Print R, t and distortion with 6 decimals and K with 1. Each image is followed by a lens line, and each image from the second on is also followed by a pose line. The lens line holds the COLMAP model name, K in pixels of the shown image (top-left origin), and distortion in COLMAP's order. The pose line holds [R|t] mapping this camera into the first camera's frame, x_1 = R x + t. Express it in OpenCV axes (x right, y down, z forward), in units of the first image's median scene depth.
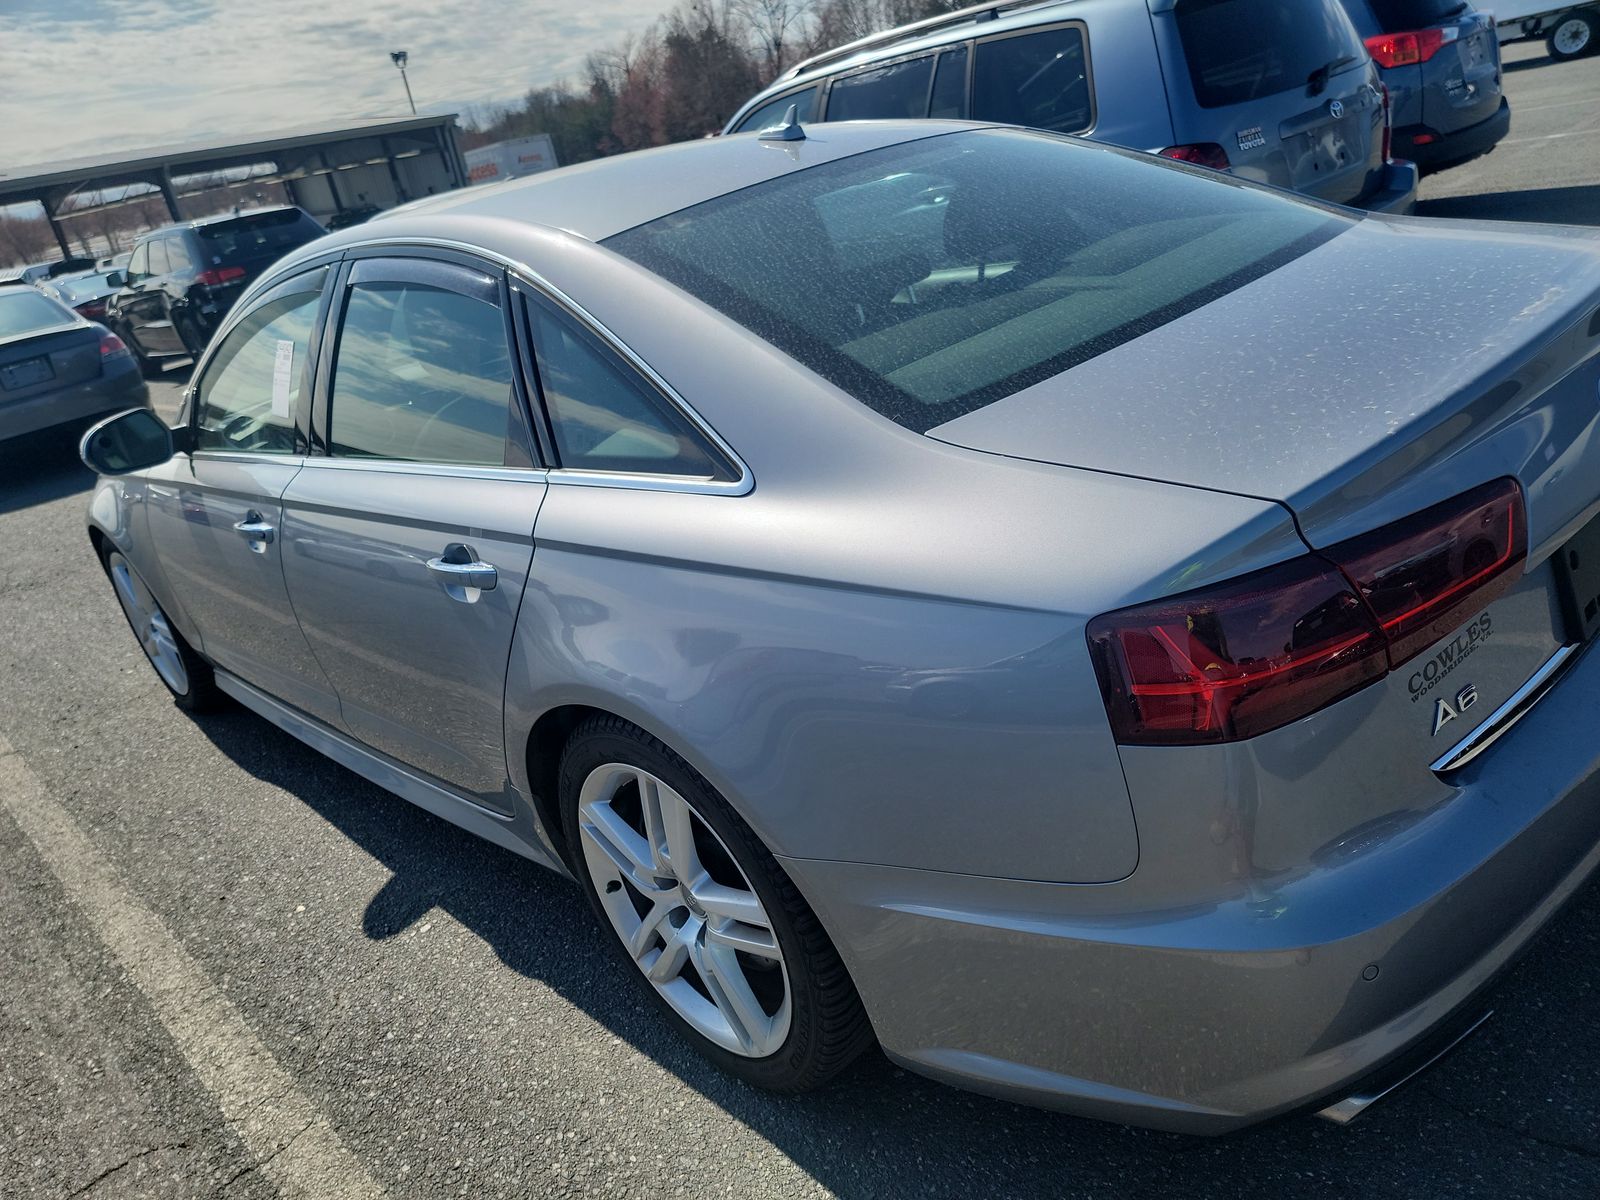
lens RADIAL K [[1164.5, 0, 799.2], [0, 1164.5, 599.5], [0, 0, 1]] dist [0.056133, -0.055295]
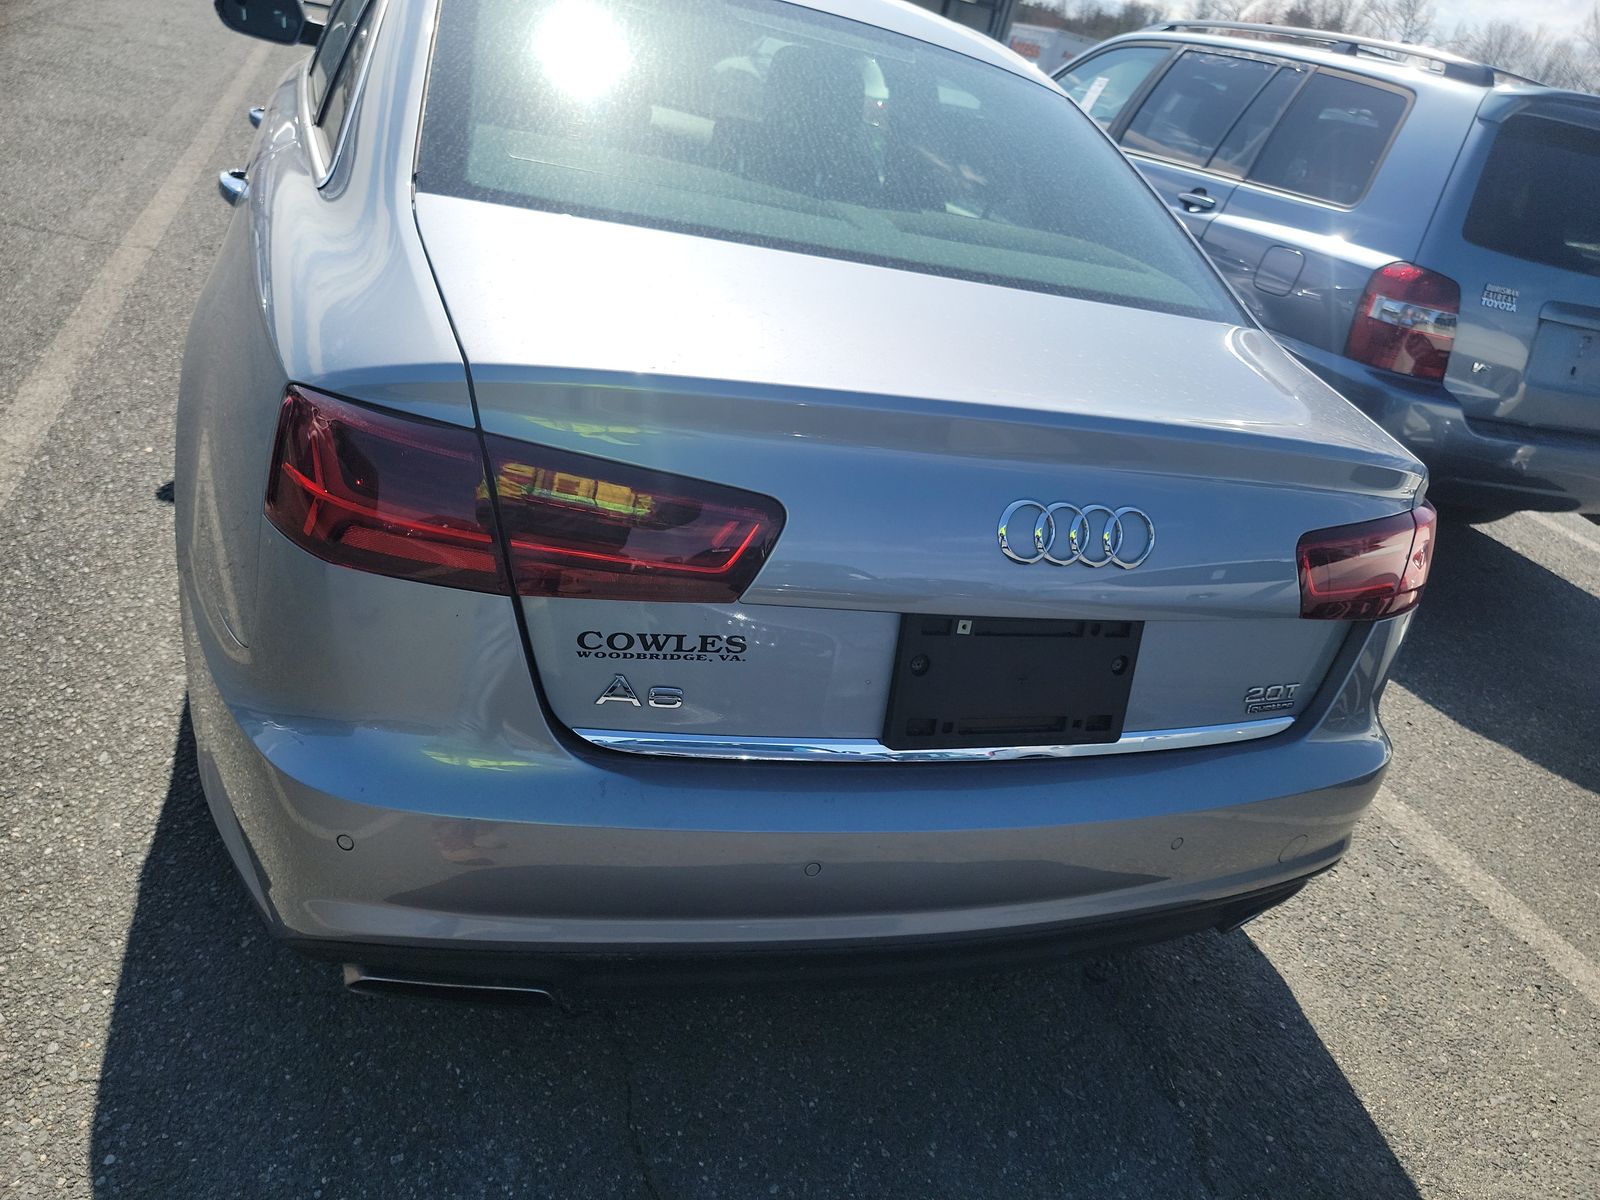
lens RADIAL K [[1164.5, 0, 799.9], [0, 1164.5, 596.9], [0, 0, 1]] dist [0.056133, -0.055295]
pose [[0.827619, 0.529345, -0.186657, 0.358172], [-0.514979, 0.848390, 0.122602, -0.069598], [0.223257, -0.005344, 0.974745, 0.057055]]
